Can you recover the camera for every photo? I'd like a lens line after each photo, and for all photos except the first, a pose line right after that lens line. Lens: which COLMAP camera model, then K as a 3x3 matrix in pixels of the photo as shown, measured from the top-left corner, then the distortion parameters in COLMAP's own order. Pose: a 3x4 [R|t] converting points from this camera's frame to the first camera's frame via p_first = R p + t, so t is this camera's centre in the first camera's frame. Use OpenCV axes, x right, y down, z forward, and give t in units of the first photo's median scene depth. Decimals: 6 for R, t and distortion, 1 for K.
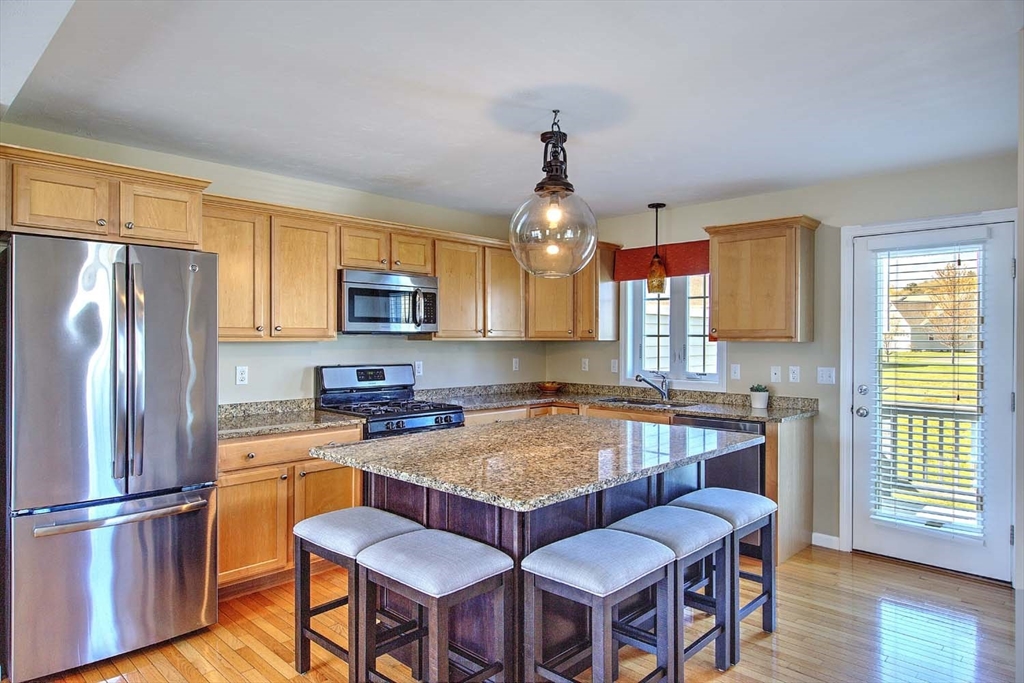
lens RADIAL K [[625.3, 0, 512.0], [0, 625.3, 341.5], [0, 0, 1]] dist [0.000459, -0.001337]
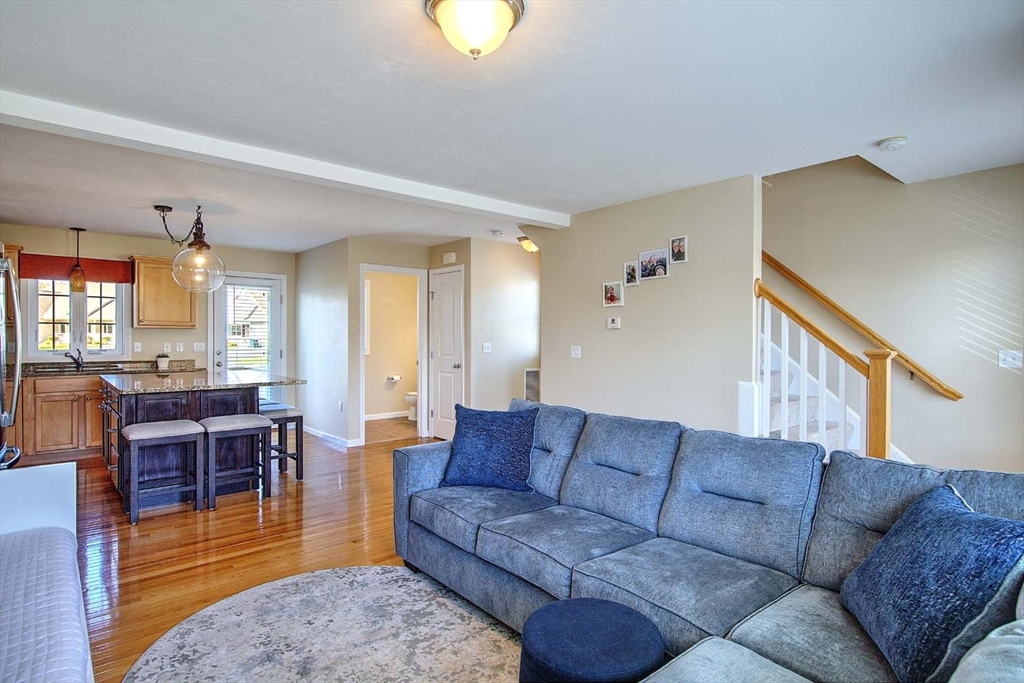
lens RADIAL K [[552.4, 0, 512.0], [0, 552.4, 341.5], [0, 0, 1]] dist [0.015929, 0.000403]
pose [[0.098511, -0.007770, 0.995106, -0.946695], [-0.002894, 0.999963, 0.008094, 0.020114], [-0.995132, -0.003677, 0.098485, -0.079814]]
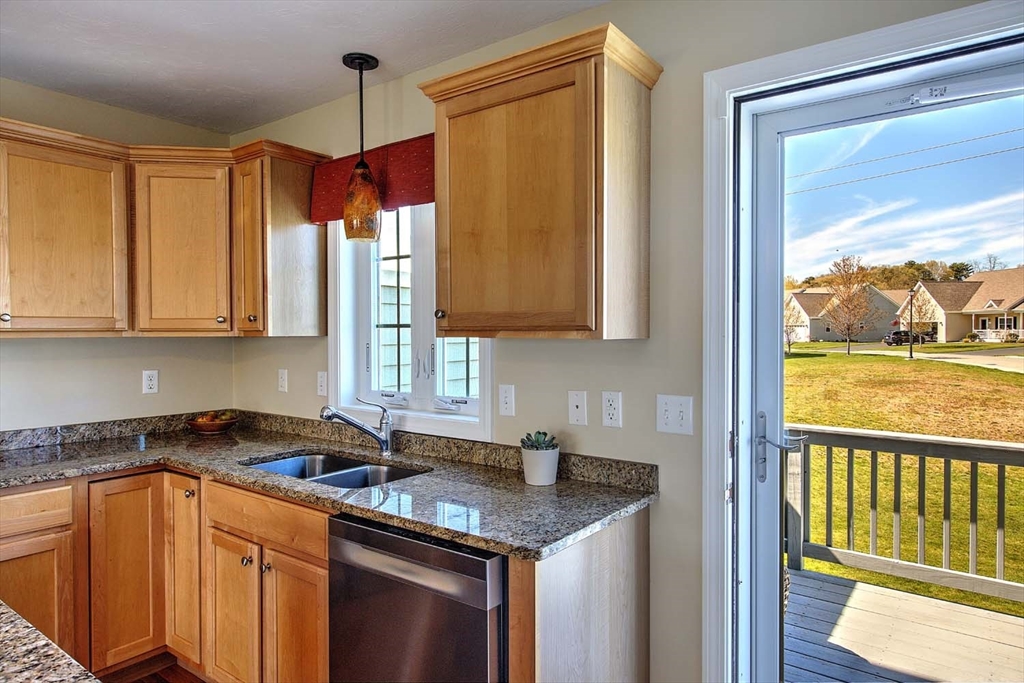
lens RADIAL K [[625.3, 0, 512.0], [0, 625.3, 341.5], [0, 0, 1]] dist [0.000459, -0.001337]
pose [[0.992220, -0.006907, 0.124309, 0.299651], [0.005371, 0.999905, 0.012687, -0.002936], [-0.124385, -0.011921, 0.992162, 0.518818]]
